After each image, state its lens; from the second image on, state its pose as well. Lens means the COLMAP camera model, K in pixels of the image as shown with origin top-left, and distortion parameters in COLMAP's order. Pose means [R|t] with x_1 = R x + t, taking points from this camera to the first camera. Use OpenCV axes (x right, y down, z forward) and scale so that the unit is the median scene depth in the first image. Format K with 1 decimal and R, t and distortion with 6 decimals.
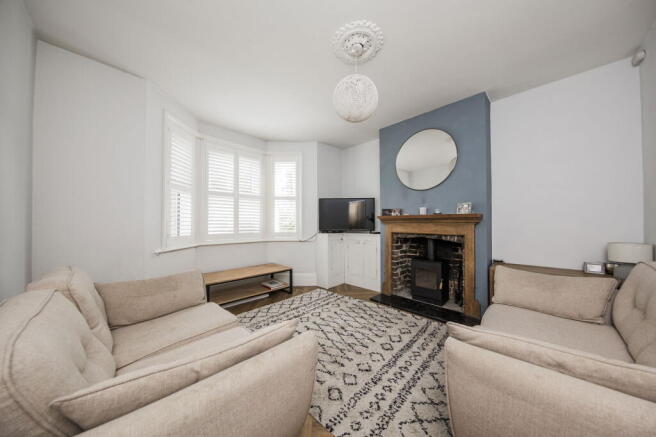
lens RADIAL K [[210.3, 0, 329.2], [0, 210.3, 219.8], [0, 0, 1]] dist [0.001216, 0.000006]
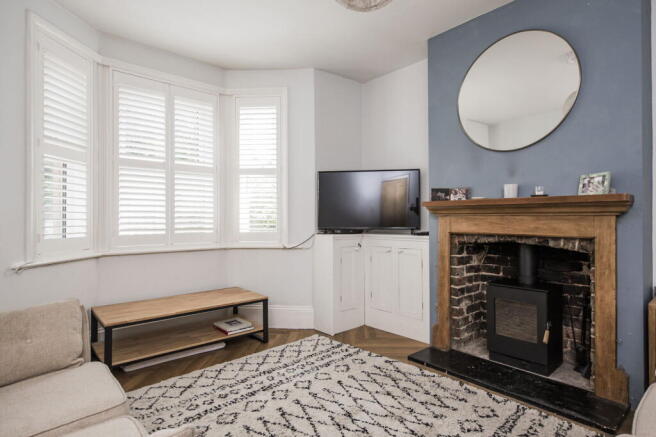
lens RADIAL K [[357.3, 0, 327.4], [0, 357.3, 215.9], [0, 0, 1]] dist [0.006349, -0.000075]
pose [[0.997579, -0.001713, -0.069517, 0.055196], [0.002351, 0.999956, 0.009105, 0.009755], [0.069498, -0.009247, 0.997539, 0.086161]]
